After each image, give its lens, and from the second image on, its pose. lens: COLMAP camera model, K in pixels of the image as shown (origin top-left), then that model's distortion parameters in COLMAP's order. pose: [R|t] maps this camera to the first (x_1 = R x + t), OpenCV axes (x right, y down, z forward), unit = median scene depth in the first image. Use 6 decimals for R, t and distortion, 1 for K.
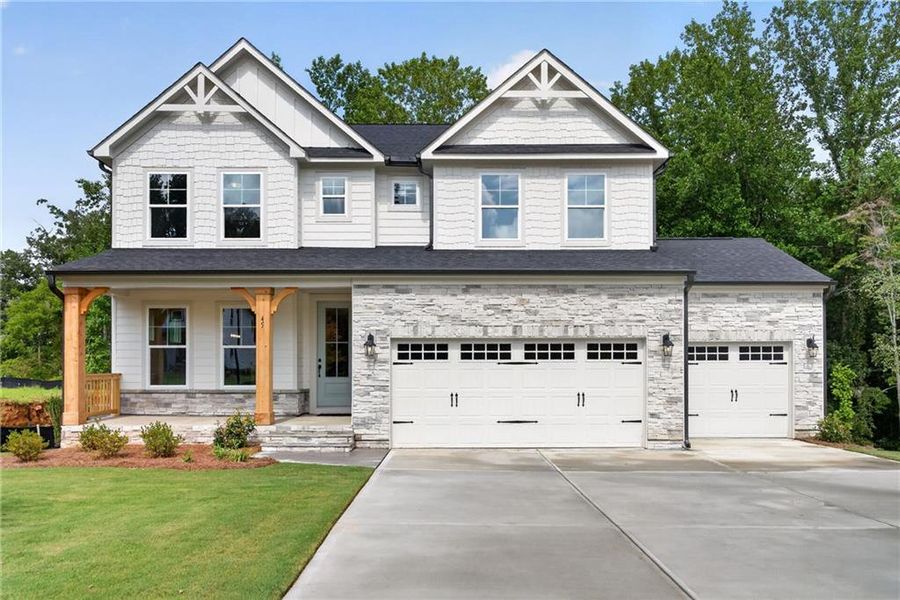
lens RADIAL K [[654.0, 0, 463.7], [0, 654.0, 361.8], [0, 0, 1]] dist [0.010537, 0.008162]
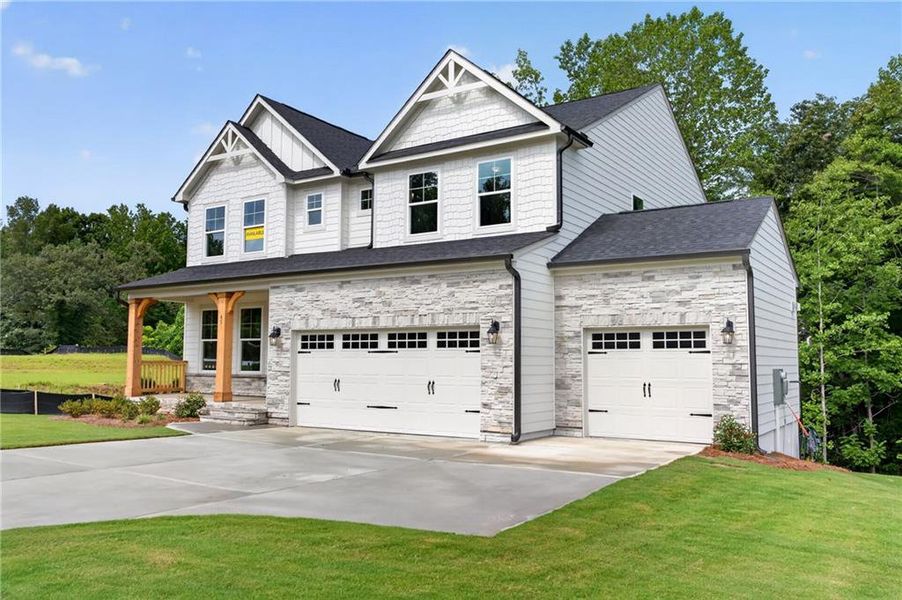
lens RADIAL K [[727.0, 0, 450.4], [0, 727.0, 303.5], [0, 0, 1]] dist [0.007452, -0.005115]
pose [[0.835857, -0.038859, -0.547570, 0.730794], [-0.000481, 0.997439, -0.071519, 0.007373], [0.548947, 0.060043, 0.833698, 0.063007]]
